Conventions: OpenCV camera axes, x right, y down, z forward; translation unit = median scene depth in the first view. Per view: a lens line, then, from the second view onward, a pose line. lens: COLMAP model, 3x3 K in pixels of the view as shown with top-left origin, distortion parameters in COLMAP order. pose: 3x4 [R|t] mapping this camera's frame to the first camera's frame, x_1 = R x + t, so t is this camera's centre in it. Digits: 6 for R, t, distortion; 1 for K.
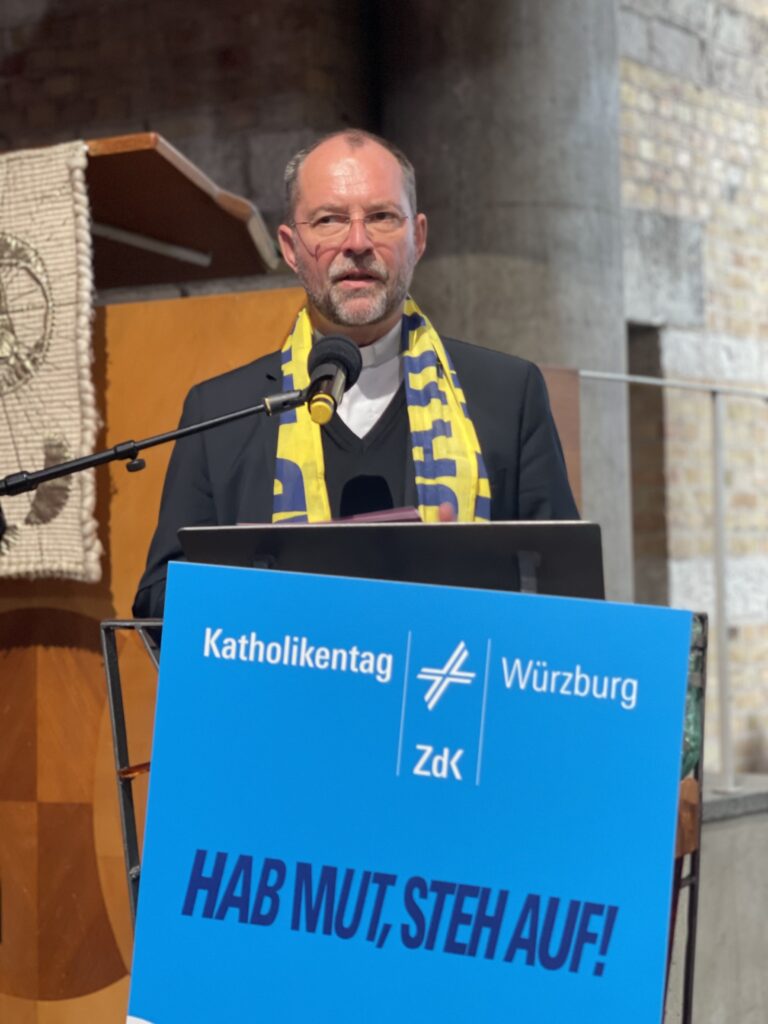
lens RADIAL K [[1924.8, 0, 387.4], [0, 1924.8, 518.7], [0, 0, 1]] dist [0.228055, 0.000000]
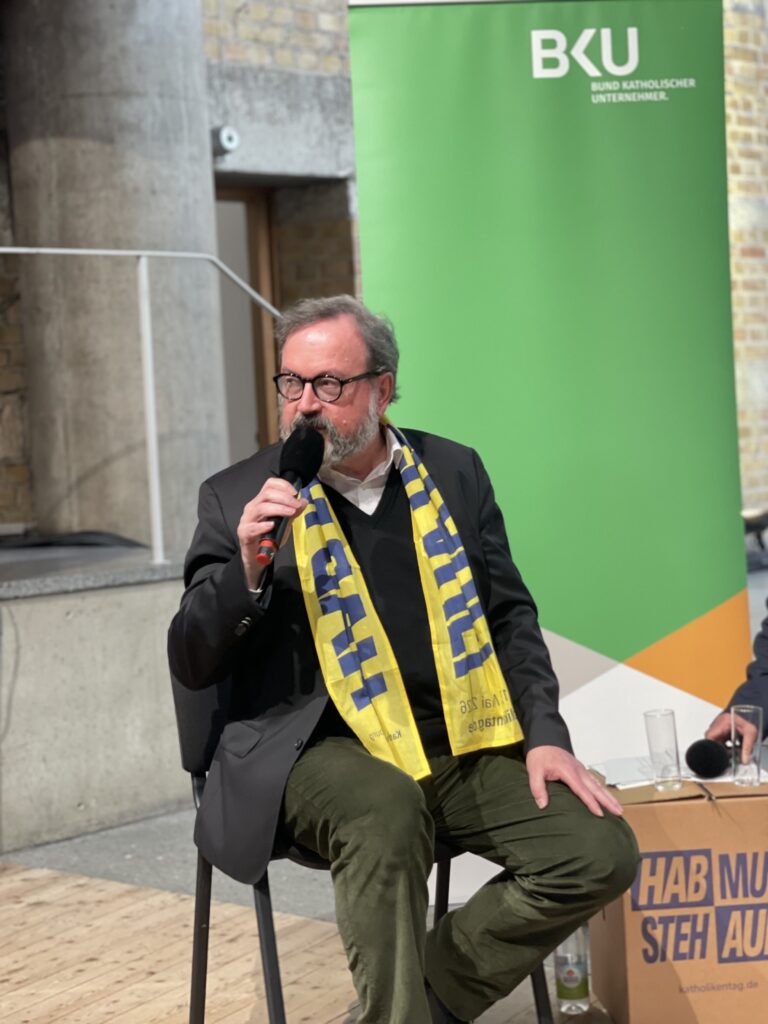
lens RADIAL K [[1924.8, 0, 378.1], [0, 1924.8, 503.2], [0, 0, 1]] dist [0.228055, 0.000000]
pose [[0.992181, -0.025688, -0.122132, 0.391474], [0.036330, 0.995656, 0.085725, -0.005128], [0.119399, -0.089492, 0.988805, -0.216861]]
